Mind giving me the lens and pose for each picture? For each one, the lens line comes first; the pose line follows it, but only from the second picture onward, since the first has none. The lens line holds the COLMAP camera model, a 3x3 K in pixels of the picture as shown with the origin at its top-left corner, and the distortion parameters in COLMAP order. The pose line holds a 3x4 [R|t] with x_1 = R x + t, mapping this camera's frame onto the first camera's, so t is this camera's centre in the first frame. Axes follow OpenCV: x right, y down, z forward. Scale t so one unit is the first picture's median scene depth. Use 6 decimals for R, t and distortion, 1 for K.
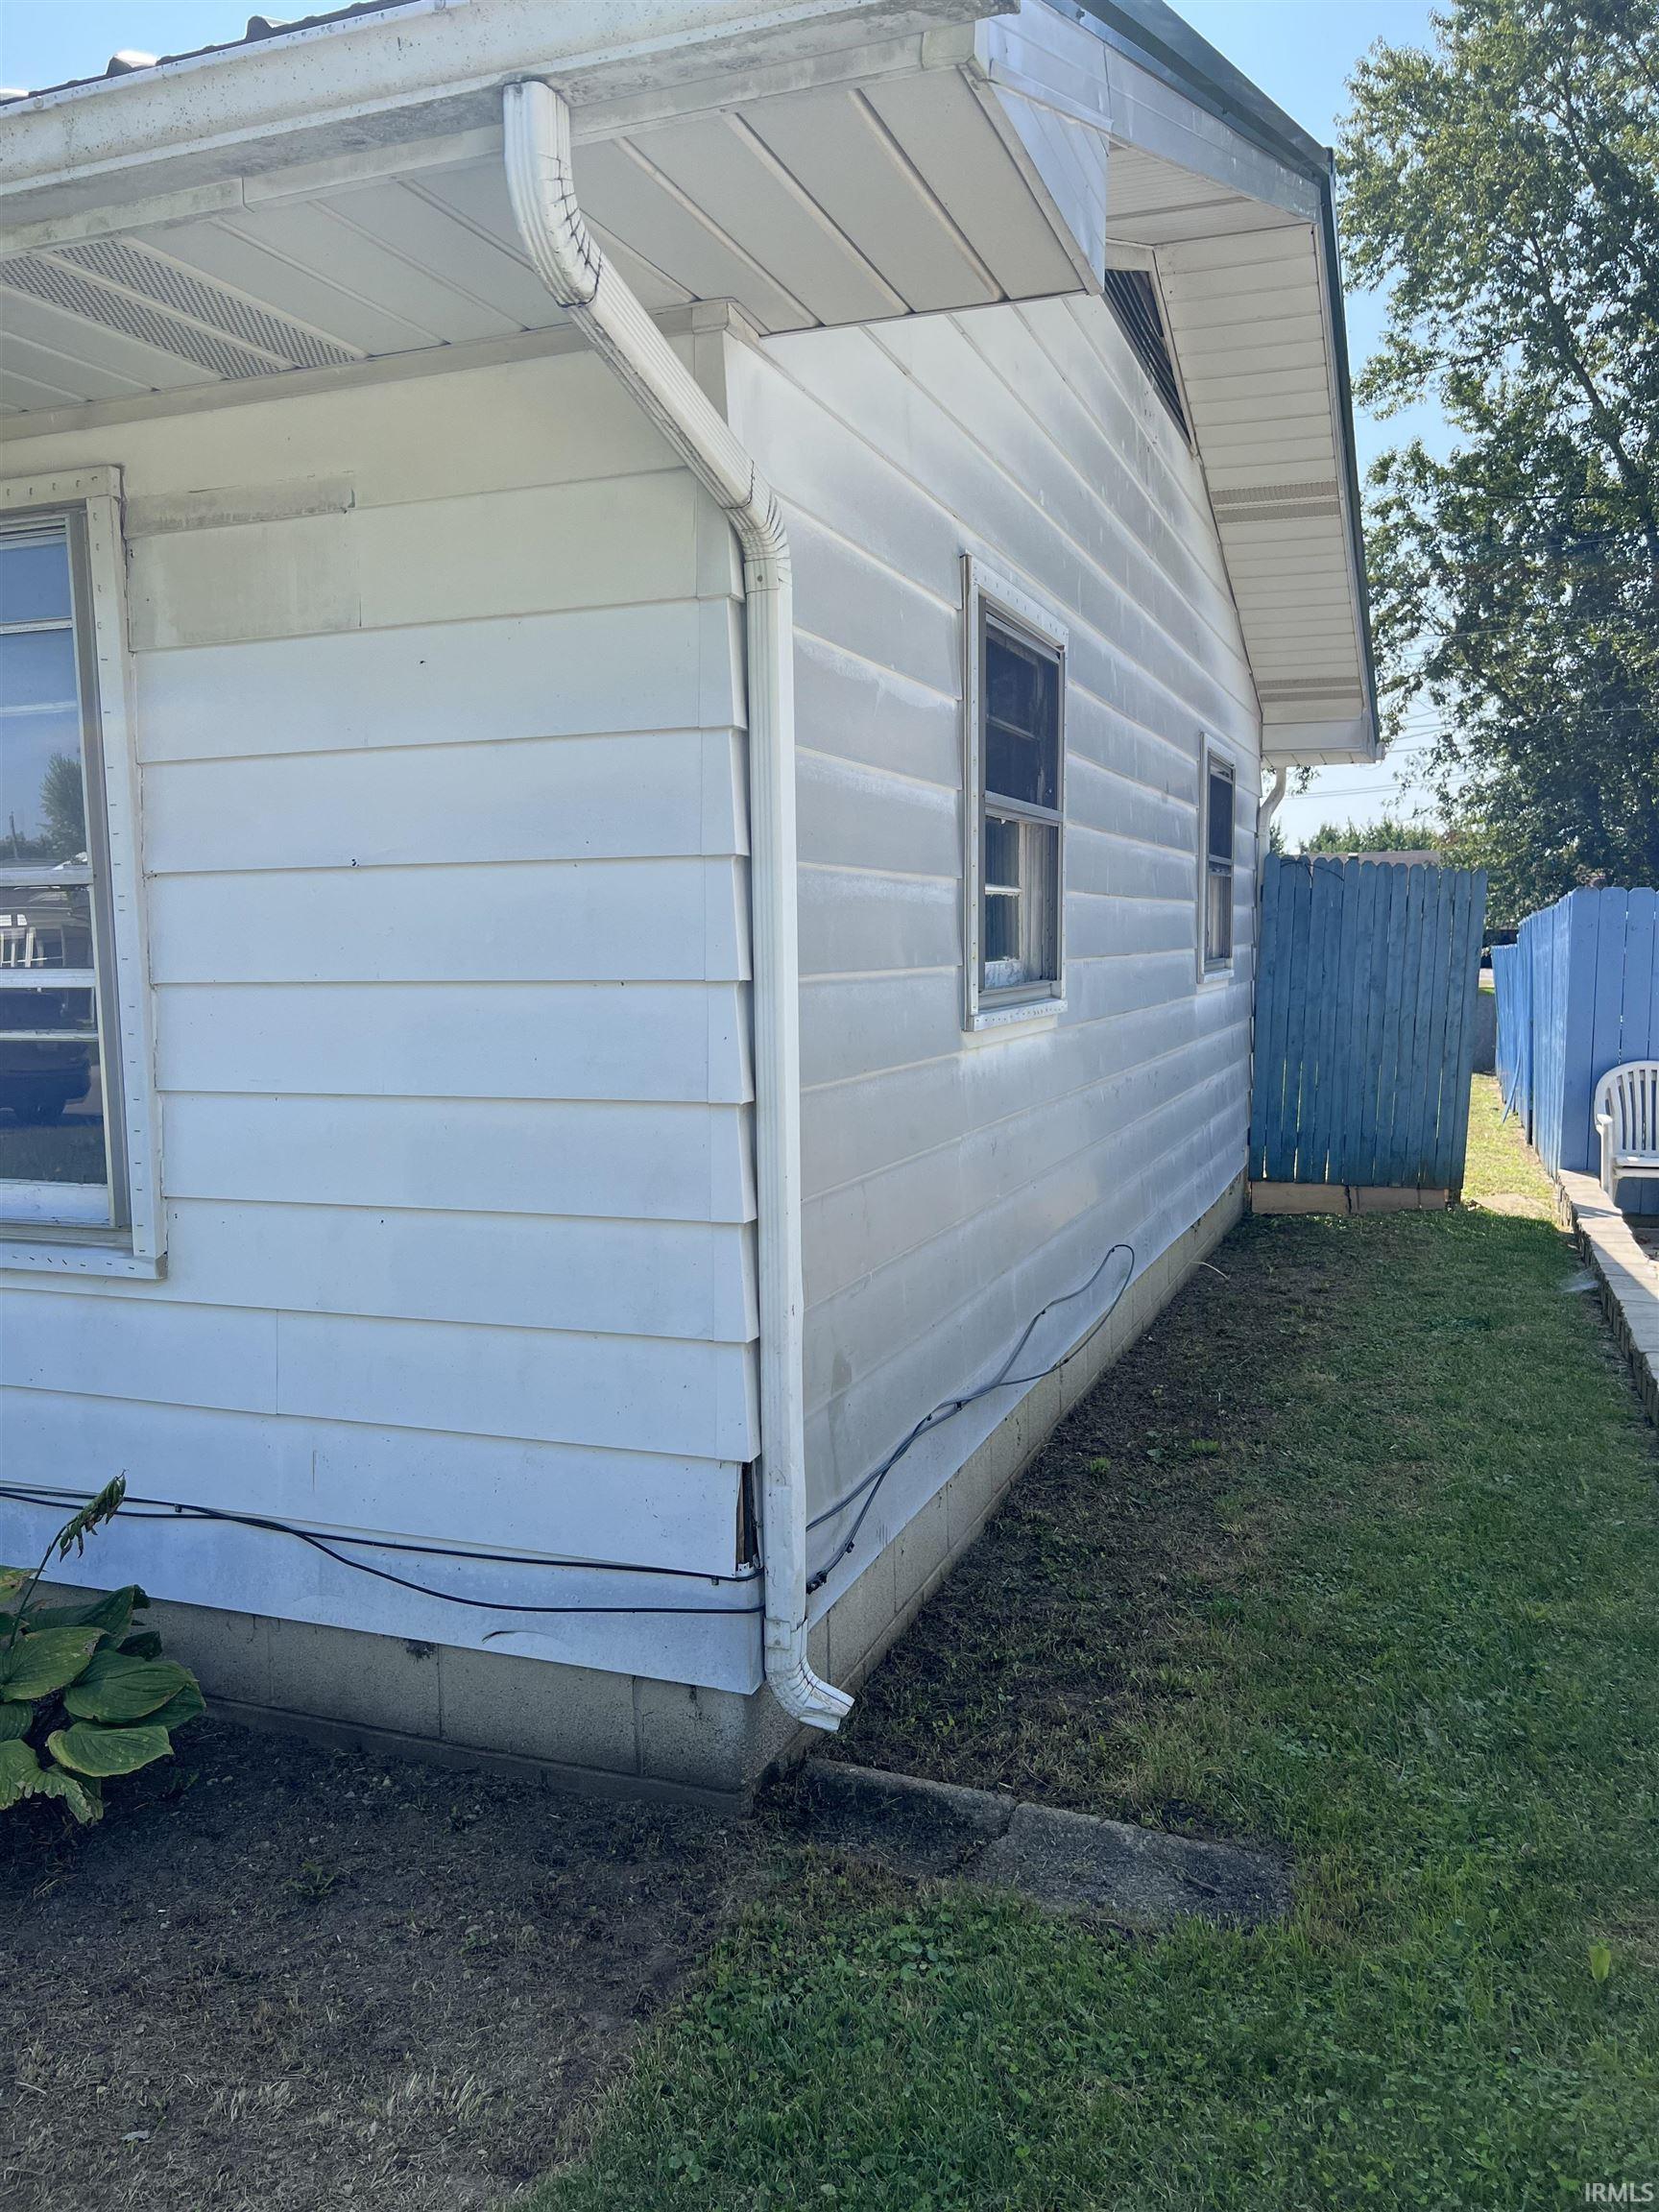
lens RADIAL K [[1678.3, 0, 826.3], [0, 1678.3, 1121.7], [0, 0, 1]] dist [0.047337, -0.045593]
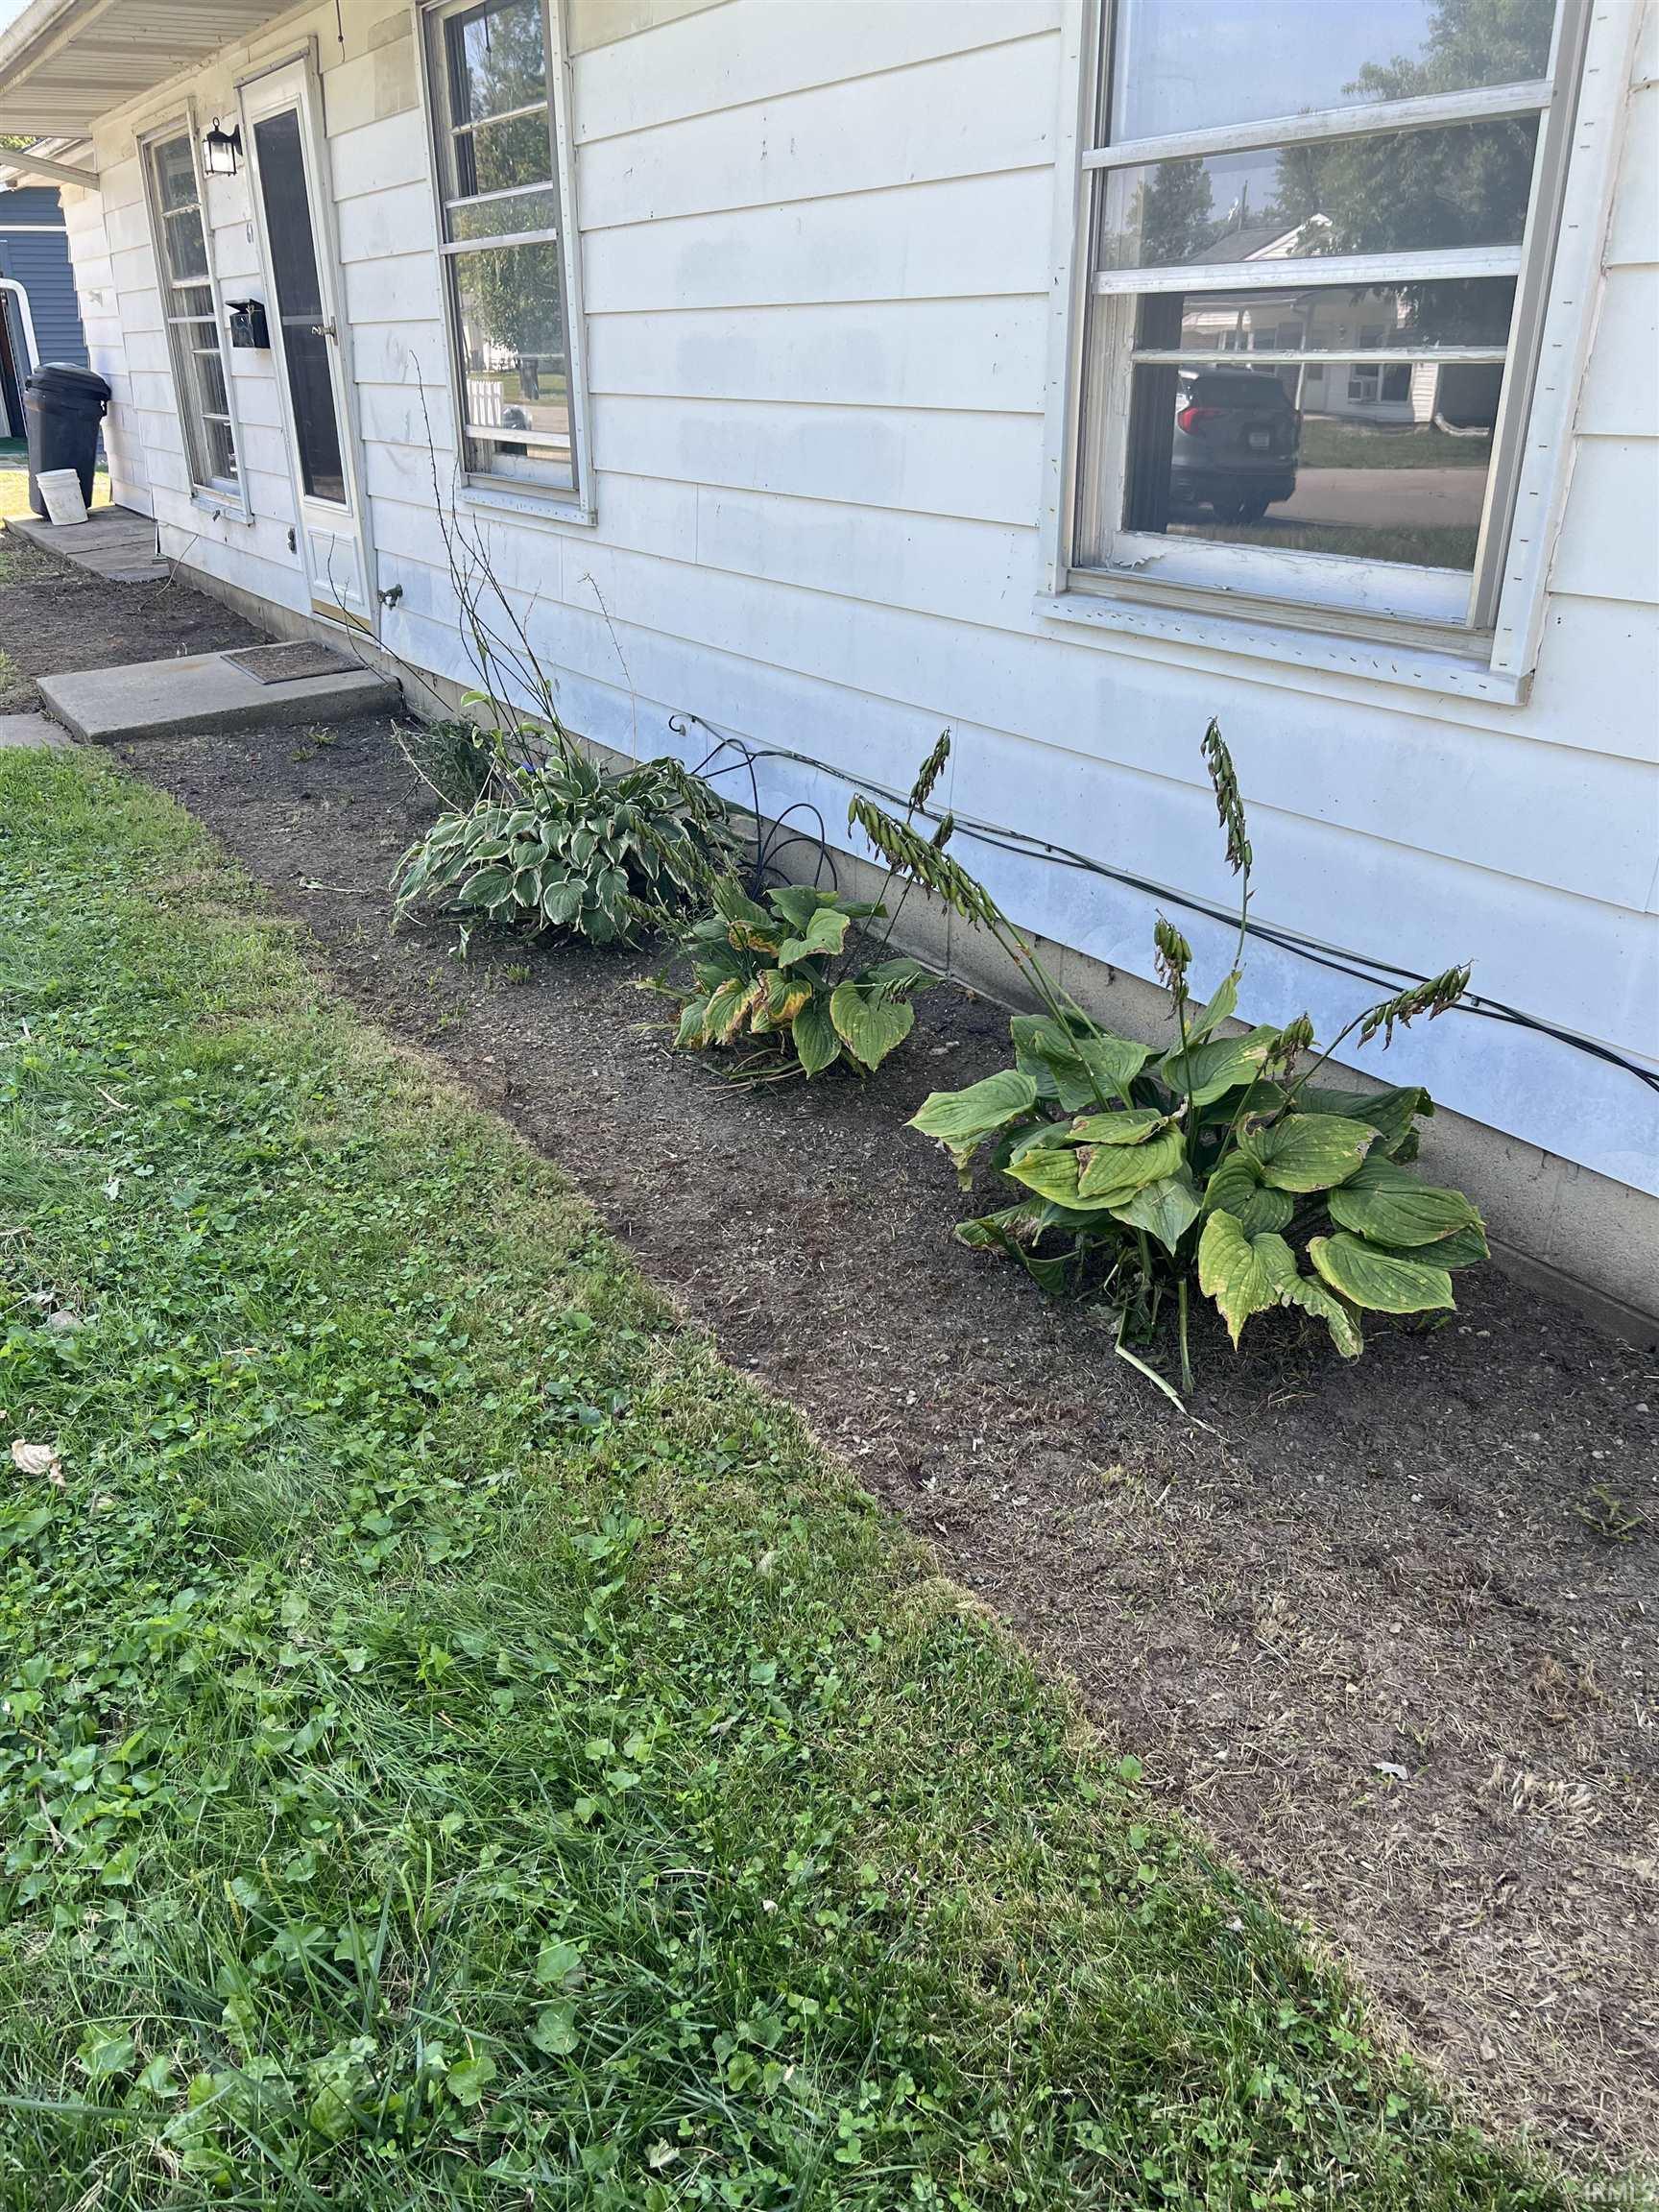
lens RADIAL K [[1678.3, 0, 826.3], [0, 1678.3, 1121.7], [0, 0, 1]] dist [0.047337, -0.045593]
pose [[0.792233, 0.262338, -0.550950, -0.193928], [-0.070704, 0.936254, 0.344135, 0.032065], [0.606109, -0.233680, 0.760280, 0.217060]]
